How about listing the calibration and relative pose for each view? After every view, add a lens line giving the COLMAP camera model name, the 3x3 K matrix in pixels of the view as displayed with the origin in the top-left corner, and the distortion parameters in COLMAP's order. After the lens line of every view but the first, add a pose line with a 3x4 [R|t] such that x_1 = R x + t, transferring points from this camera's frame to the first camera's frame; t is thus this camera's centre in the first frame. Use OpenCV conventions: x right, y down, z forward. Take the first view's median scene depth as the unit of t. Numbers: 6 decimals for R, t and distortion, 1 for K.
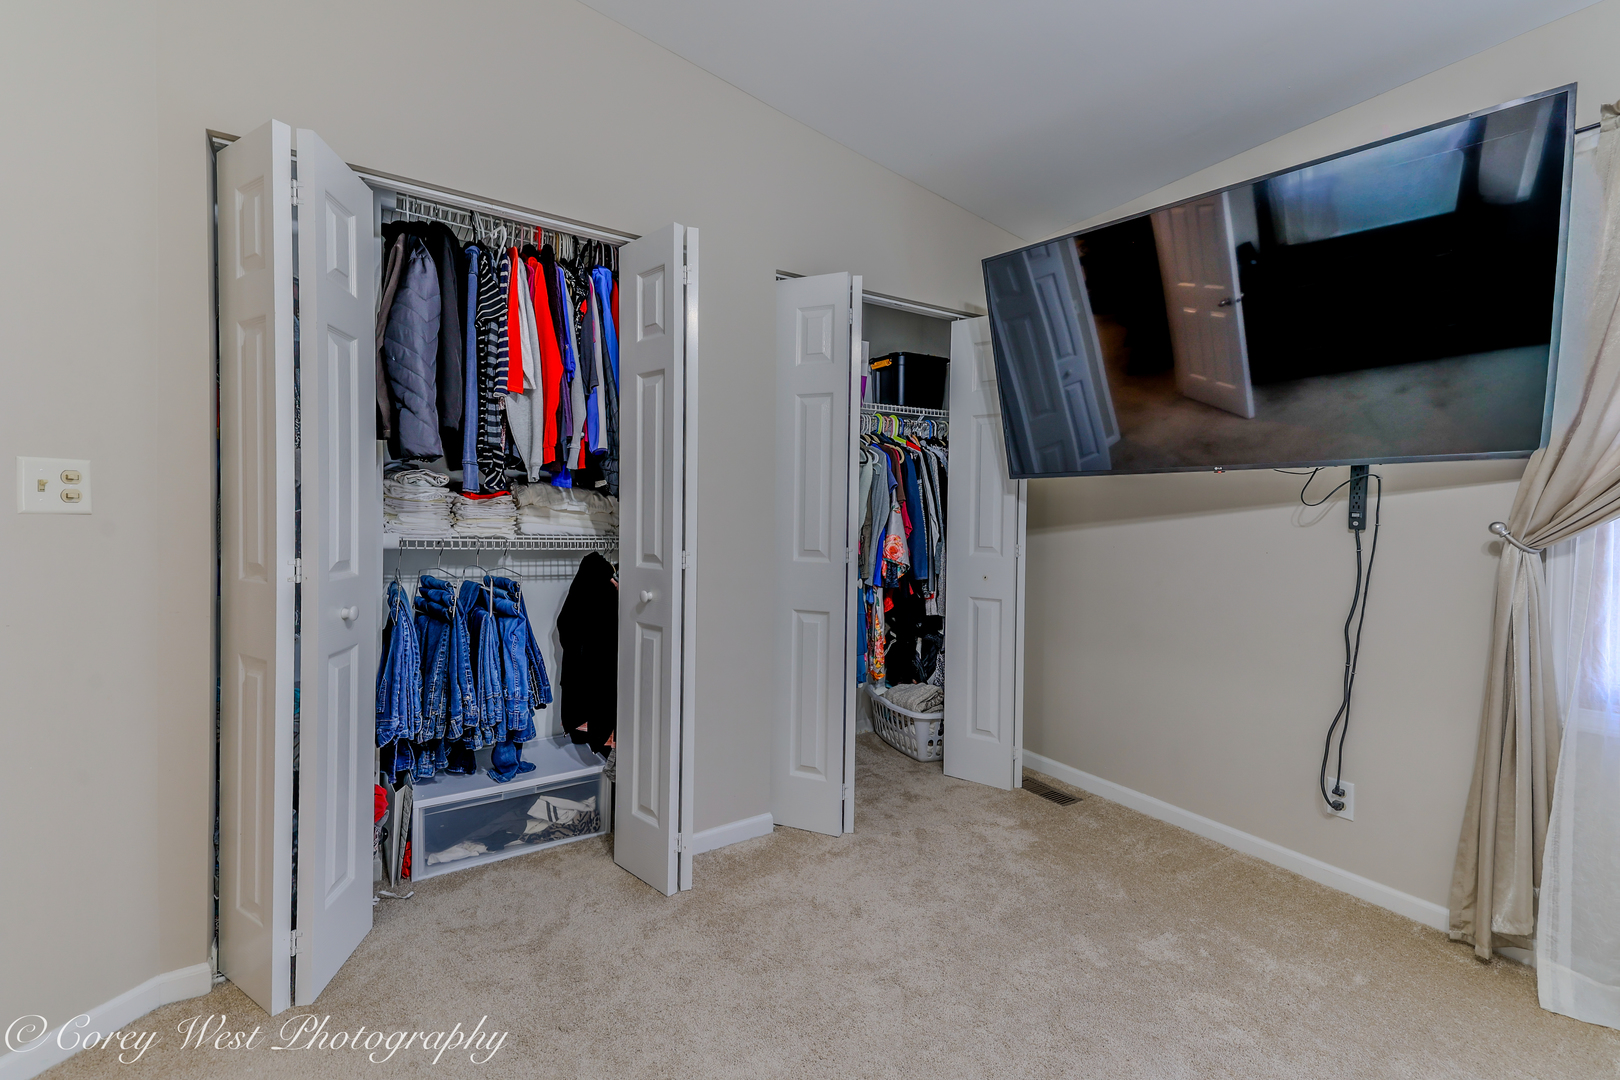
lens RADIAL K [[673.4, 0, 816.1], [0, 673.4, 524.1], [0, 0, 1]] dist [0.000678, -0.000378]
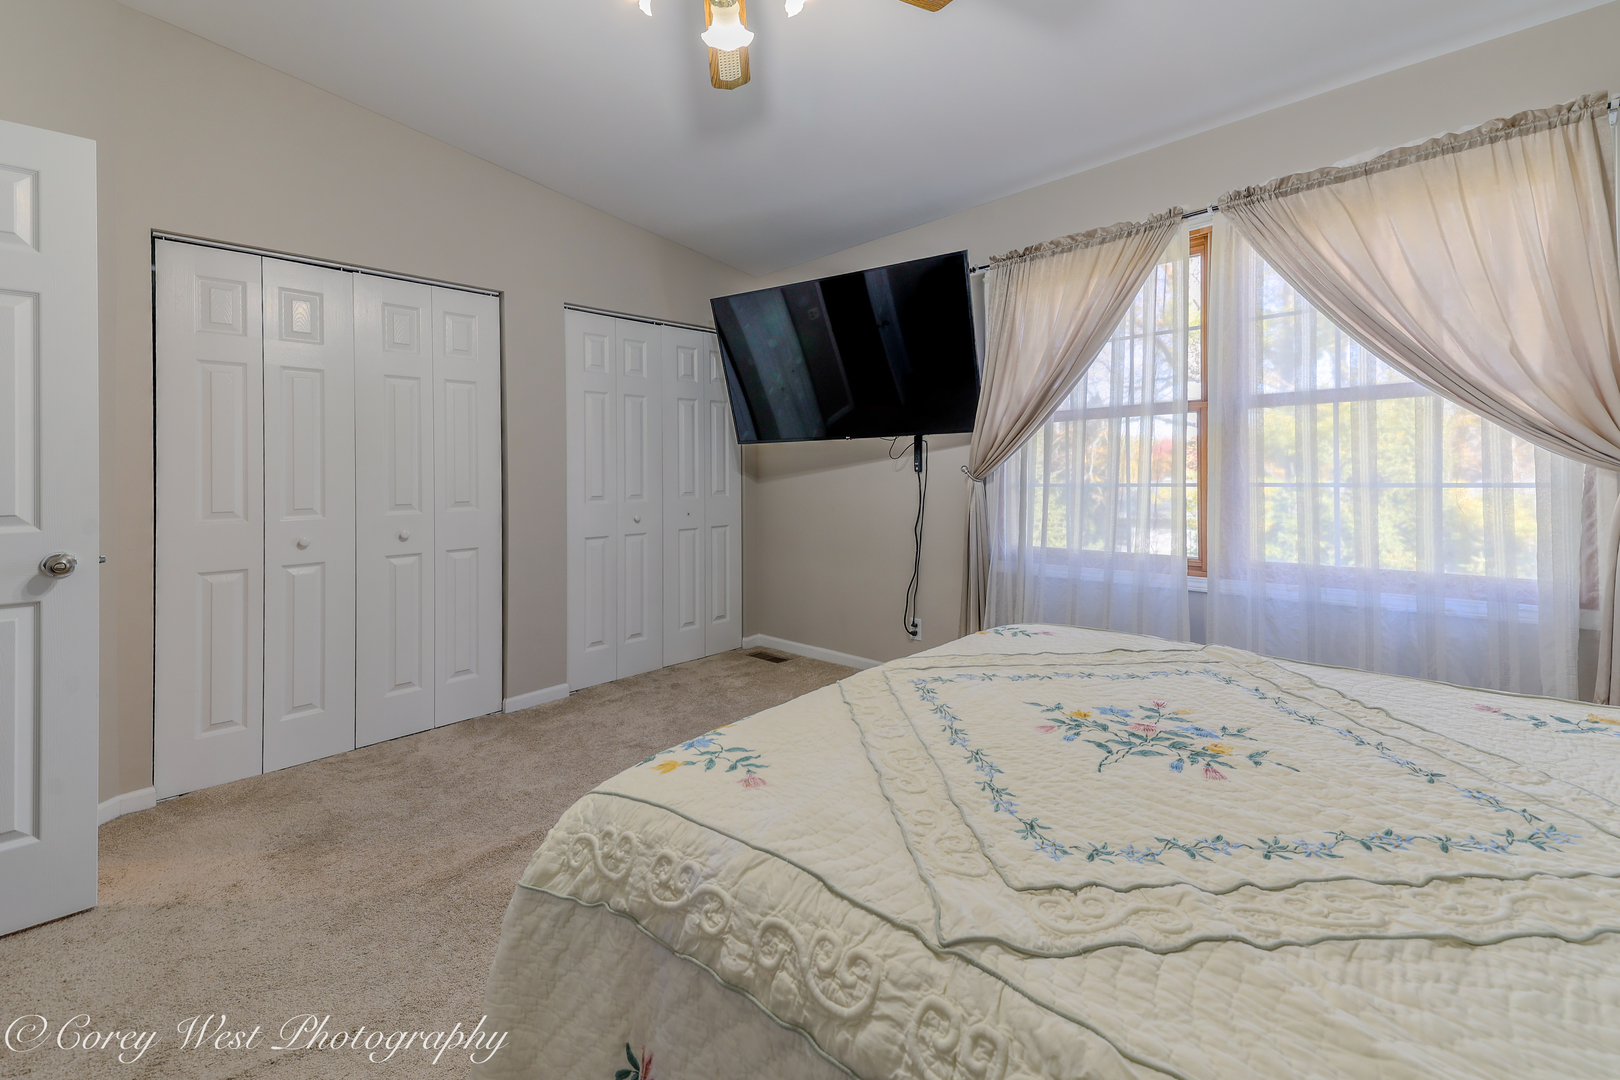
lens RADIAL K [[703.9, 0, 827.1], [0, 703.9, 462.9], [0, 0, 1]] dist [0.000889, -0.000057]
pose [[0.969365, -0.023657, 0.244481, 0.132690], [0.029305, 0.999381, -0.019489, 0.013289], [-0.243868, 0.026057, 0.969458, -0.693988]]
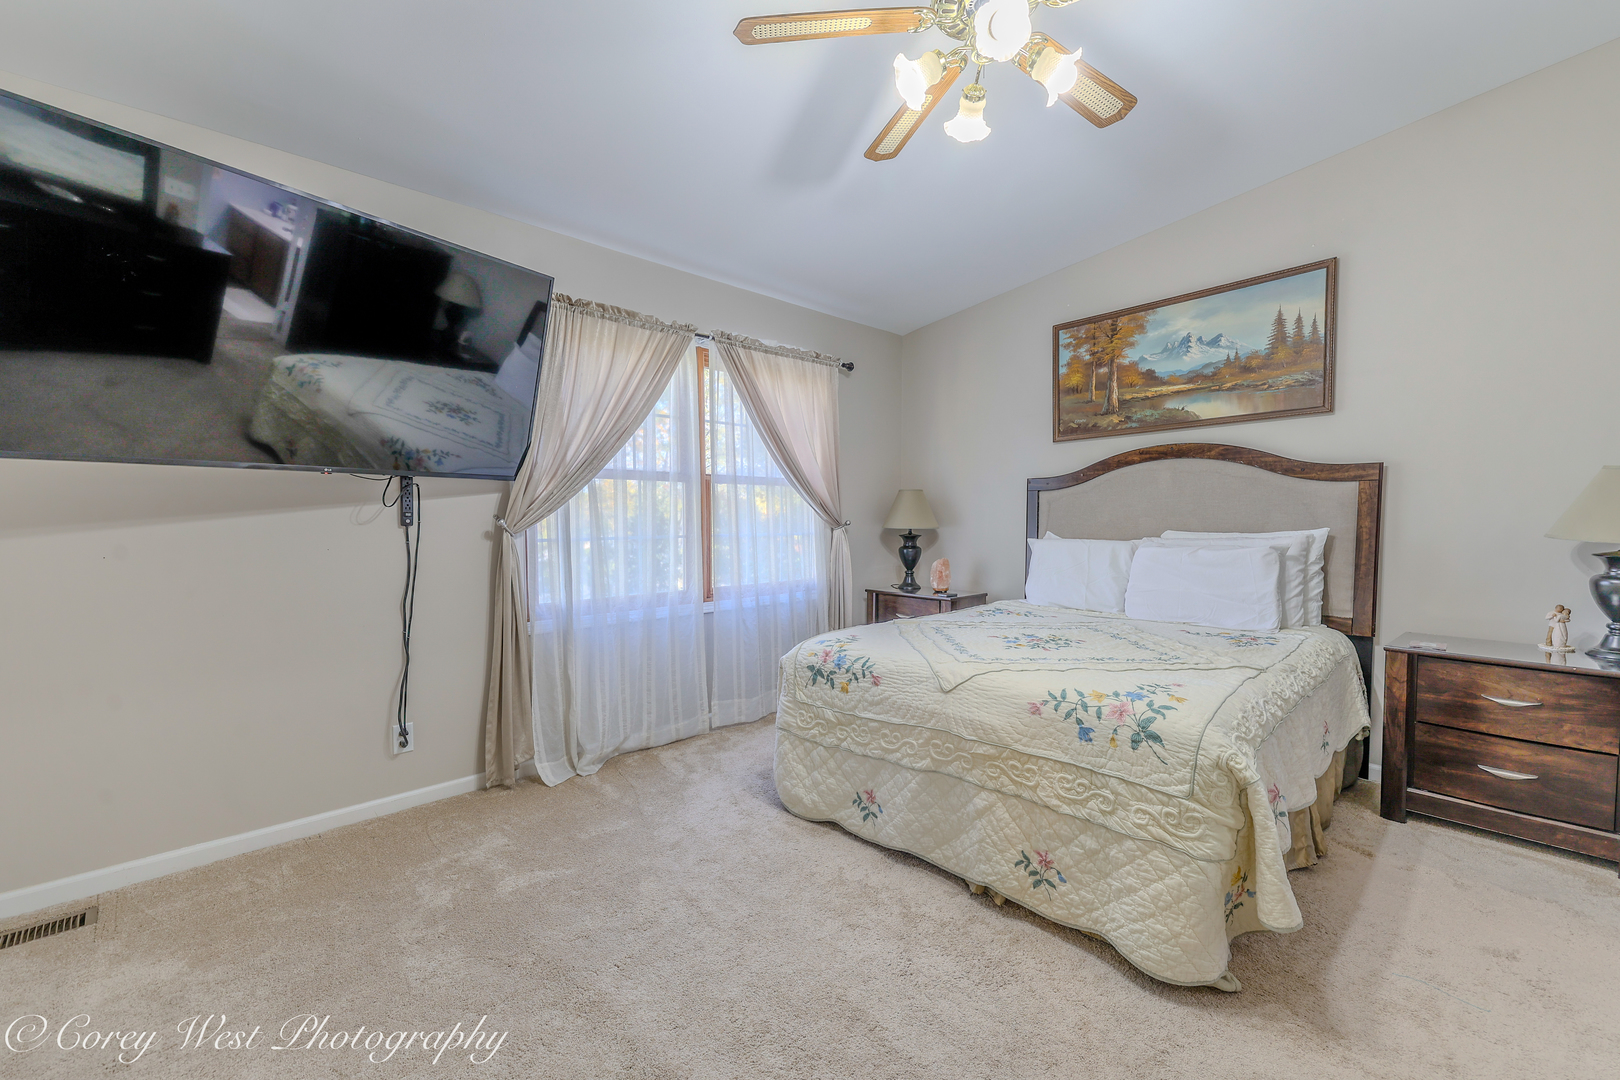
lens RADIAL K [[647.2, 0, 810.0], [0, 647.2, 540.0], [0, 0, 1]] dist [0.009787, -0.000238]
pose [[-0.194100, -0.036006, 0.980321, -0.558669], [0.014408, 0.999114, 0.039549, -0.002131], [-0.980876, 0.021801, -0.193409, 0.482219]]
